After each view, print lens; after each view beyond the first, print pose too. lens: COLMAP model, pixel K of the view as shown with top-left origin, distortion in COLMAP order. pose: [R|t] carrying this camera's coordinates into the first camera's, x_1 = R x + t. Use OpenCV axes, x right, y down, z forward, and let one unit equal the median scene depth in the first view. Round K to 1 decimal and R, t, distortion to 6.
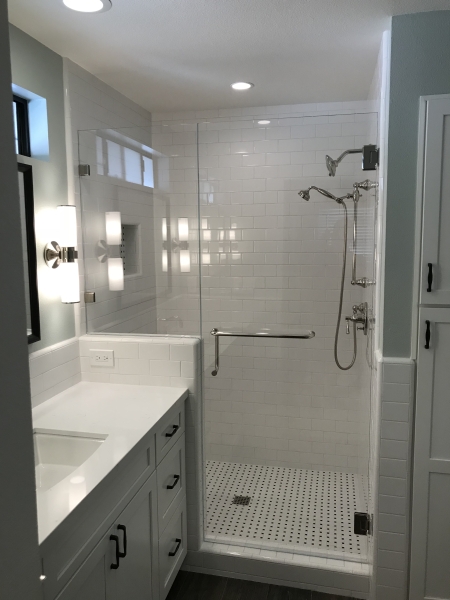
lens RADIAL K [[507.7, 0, 224.7], [0, 507.7, 298.0], [0, 0, 1]] dist [0.037551, 0.000807]
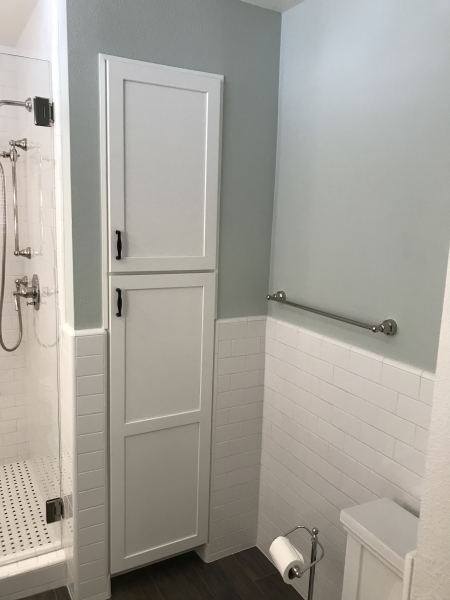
lens RADIAL K [[507.7, 0, 222.8], [0, 507.7, 297.1], [0, 0, 1]] dist [0.037551, 0.000807]
pose [[0.753536, -0.076088, 0.652989, -0.091061], [0.043711, 0.996880, 0.065718, 0.004194], [-0.655952, -0.020978, 0.754511, 0.106981]]
